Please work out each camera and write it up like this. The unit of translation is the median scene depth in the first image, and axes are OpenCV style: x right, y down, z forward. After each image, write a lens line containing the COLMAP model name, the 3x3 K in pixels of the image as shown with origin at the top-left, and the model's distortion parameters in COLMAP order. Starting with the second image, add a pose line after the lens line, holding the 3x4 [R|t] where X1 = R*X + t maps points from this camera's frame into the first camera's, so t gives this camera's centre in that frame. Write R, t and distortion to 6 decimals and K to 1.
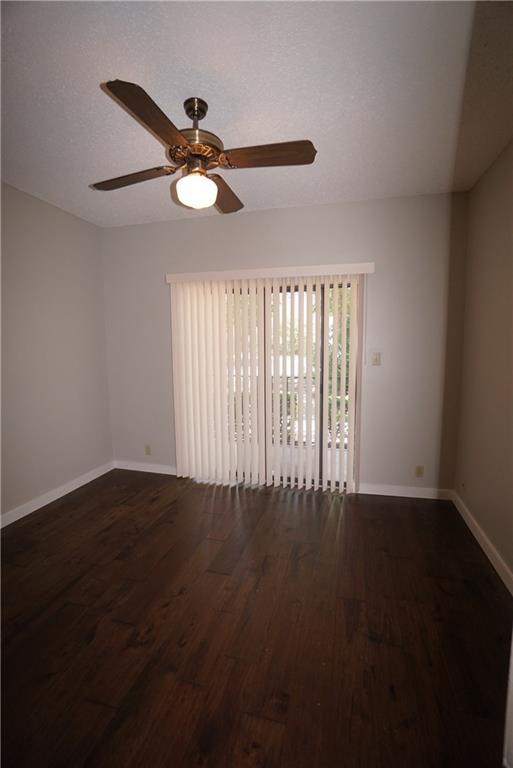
lens RADIAL K [[337.3, 0, 263.5], [0, 337.3, 380.6], [0, 0, 1]] dist [-0.070346, 0.025720]
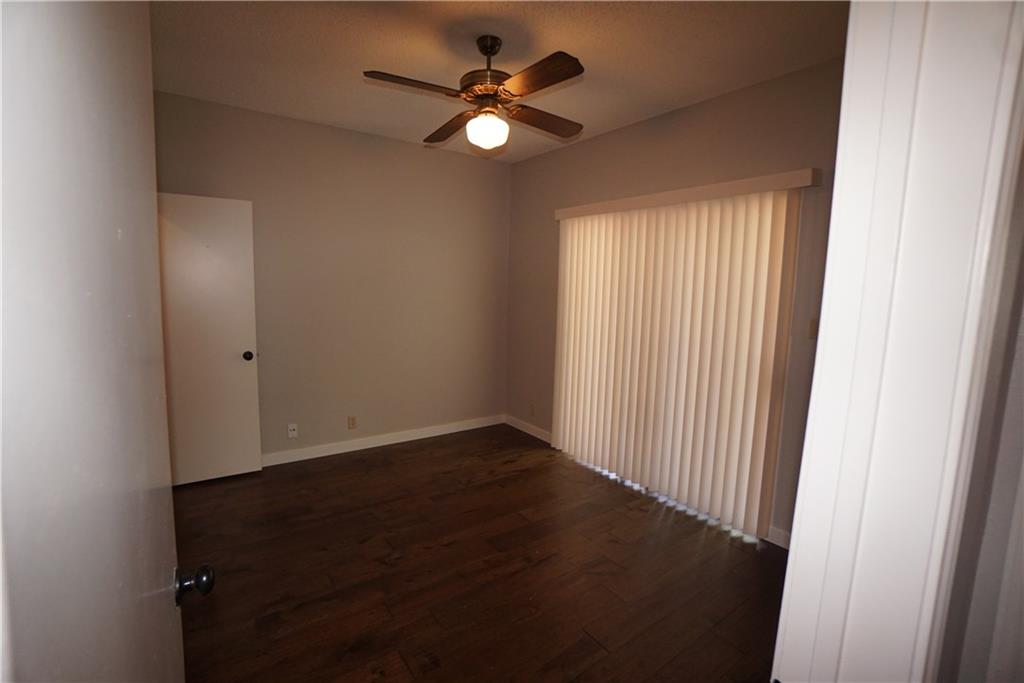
lens RADIAL K [[449.8, 0, 502.3], [0, 449.8, 333.6], [0, 0, 1]] dist [-0.070346, 0.025720]
pose [[0.757998, 0.093833, -0.645472, 0.552531], [-0.099114, 0.994676, 0.028204, -0.027262], [0.644682, 0.042596, 0.763263, 0.059639]]
